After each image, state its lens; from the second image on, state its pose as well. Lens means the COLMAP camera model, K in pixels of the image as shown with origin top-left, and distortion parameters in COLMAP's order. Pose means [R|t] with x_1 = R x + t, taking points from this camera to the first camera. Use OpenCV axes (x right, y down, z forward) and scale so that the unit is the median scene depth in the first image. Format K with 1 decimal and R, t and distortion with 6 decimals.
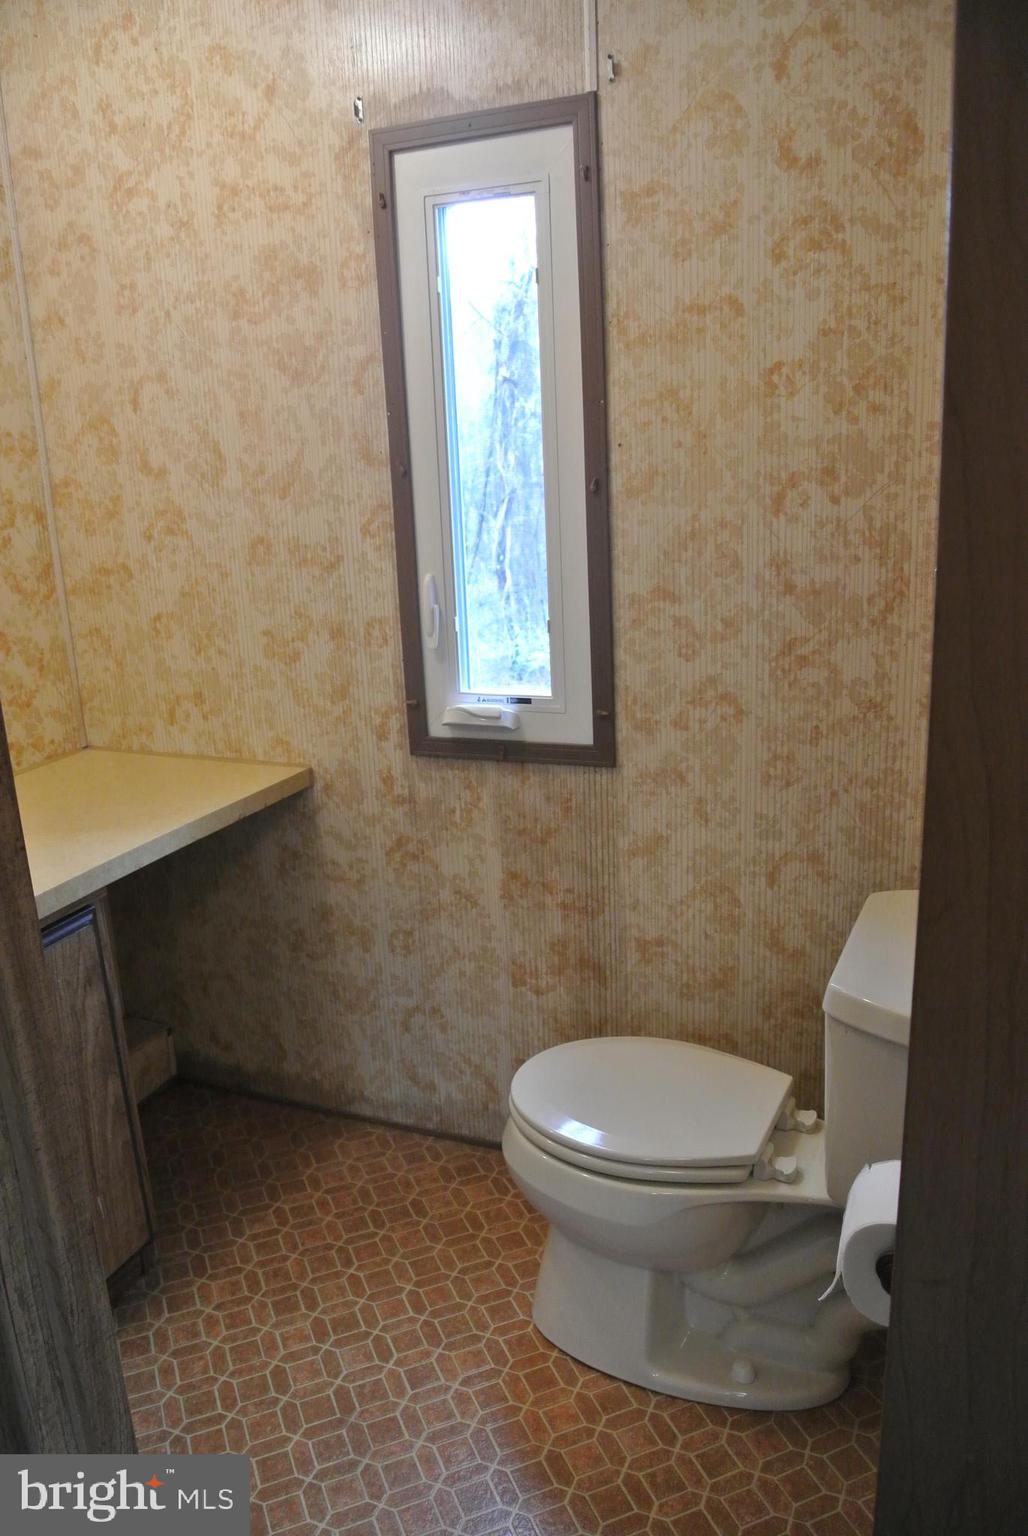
lens RADIAL K [[1201.0, 0, 514.0], [0, 1201.0, 768.0], [0, 0, 1]] dist [-0.088428, 0.038606]
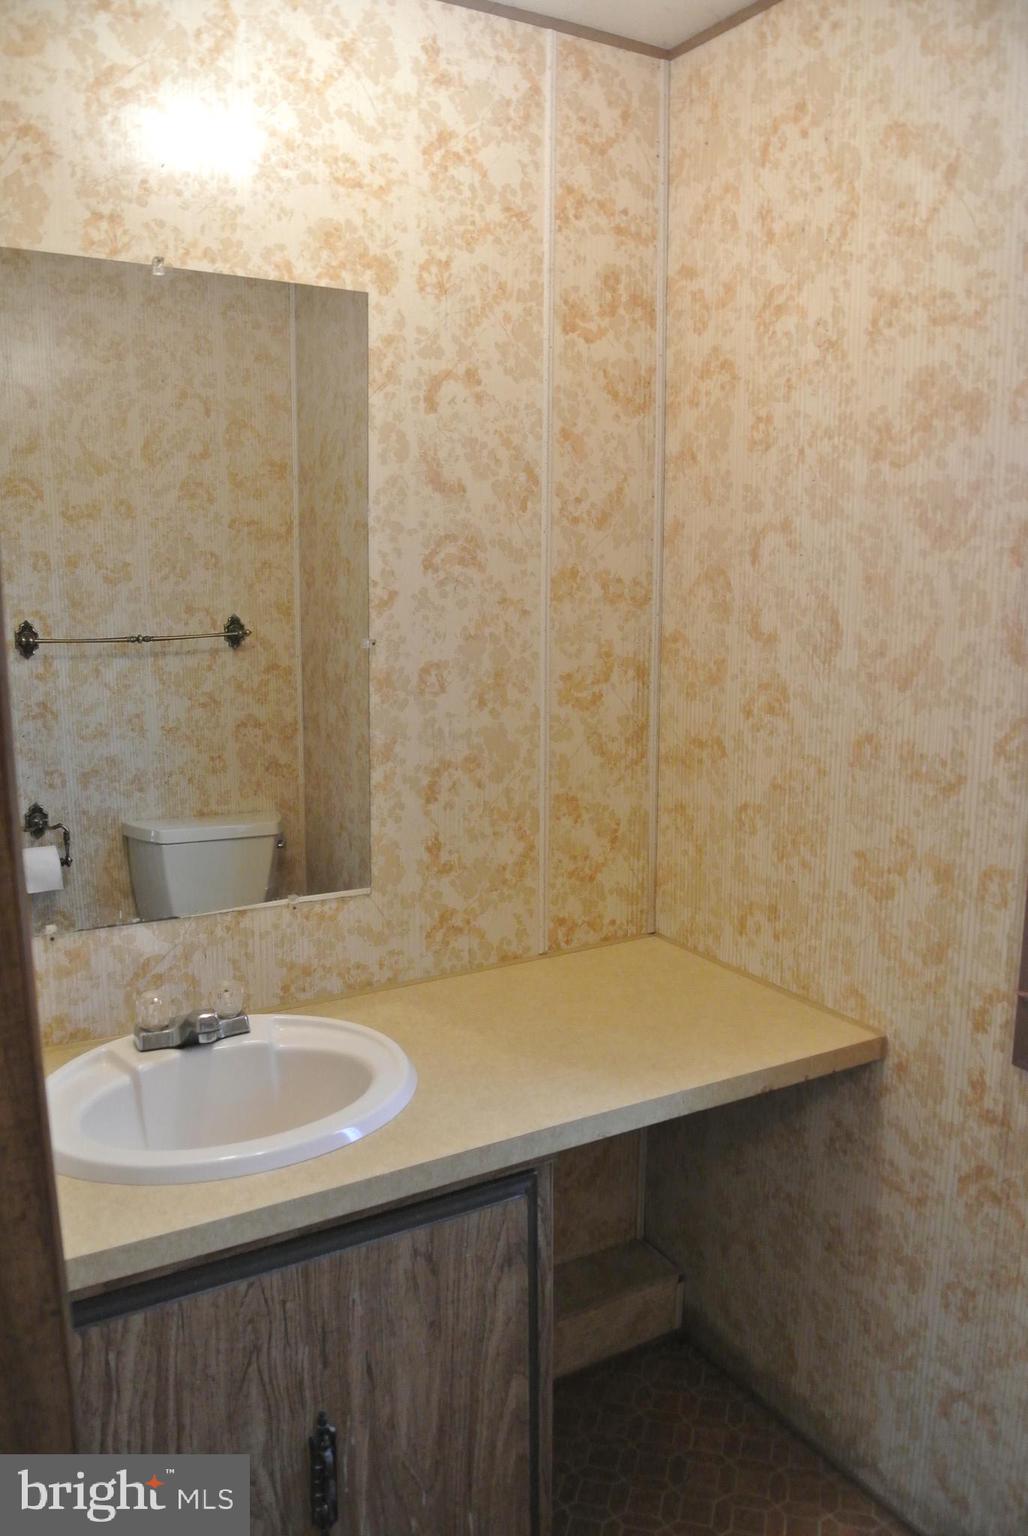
lens RADIAL K [[1192.8, 0, 509.6], [0, 1192.8, 777.2], [0, 0, 1]] dist [-0.095804, 0.045414]
pose [[0.806641, 0.146730, -0.572539, 0.044381], [-0.193638, 0.980839, -0.021446, -0.103160], [0.558422, 0.128165, 0.819597, 0.236016]]
